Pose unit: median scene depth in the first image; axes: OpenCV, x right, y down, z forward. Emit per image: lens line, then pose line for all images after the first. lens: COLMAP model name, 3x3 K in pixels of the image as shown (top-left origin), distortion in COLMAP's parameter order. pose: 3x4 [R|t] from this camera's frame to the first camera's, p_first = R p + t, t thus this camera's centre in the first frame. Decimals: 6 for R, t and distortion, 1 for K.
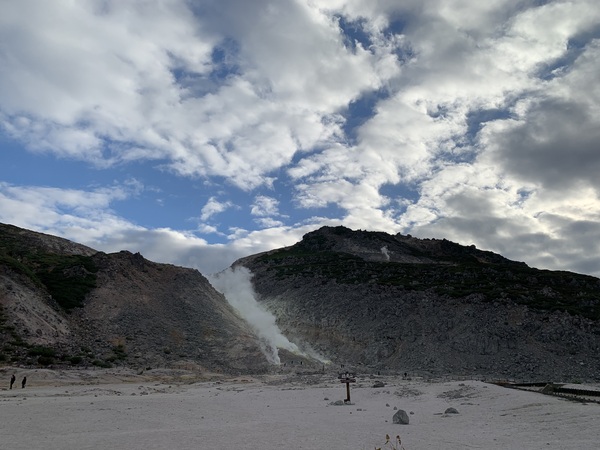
lens RADIAL K [[455.8, 0, 301.7], [0, 455.8, 221.1], [0, 0, 1]] dist [0.063404, -0.075385]
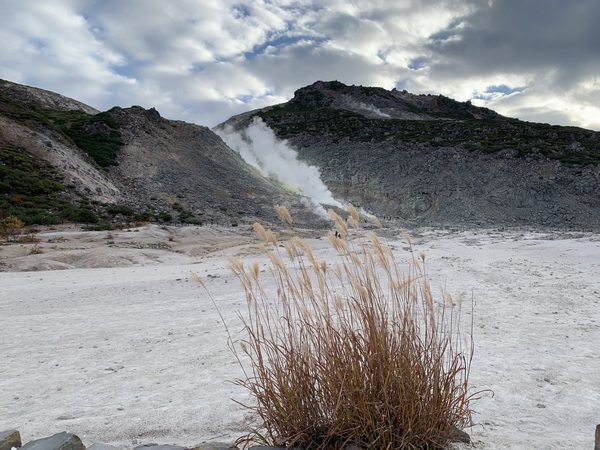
lens RADIAL K [[455.8, 0, 301.7], [0, 455.8, 221.1], [0, 0, 1]] dist [0.063404, -0.075385]
pose [[0.998241, -0.014636, 0.057444, -0.132477], [-0.003355, 0.953539, 0.301252, 0.005884], [-0.059184, -0.300915, 0.951813, 0.022334]]
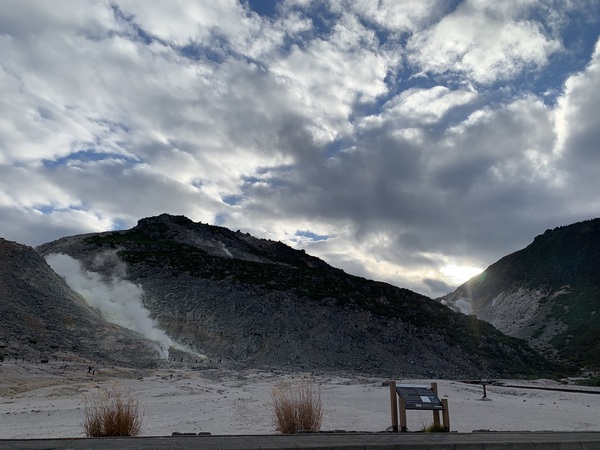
lens RADIAL K [[455.8, 0, 301.7], [0, 455.8, 221.1], [0, 0, 1]] dist [0.063404, -0.075385]
pose [[0.918119, 0.134275, 0.372864, -0.132944], [-0.139996, 0.990081, -0.011829, -0.006356], [-0.370754, -0.041339, 0.927811, -0.009839]]
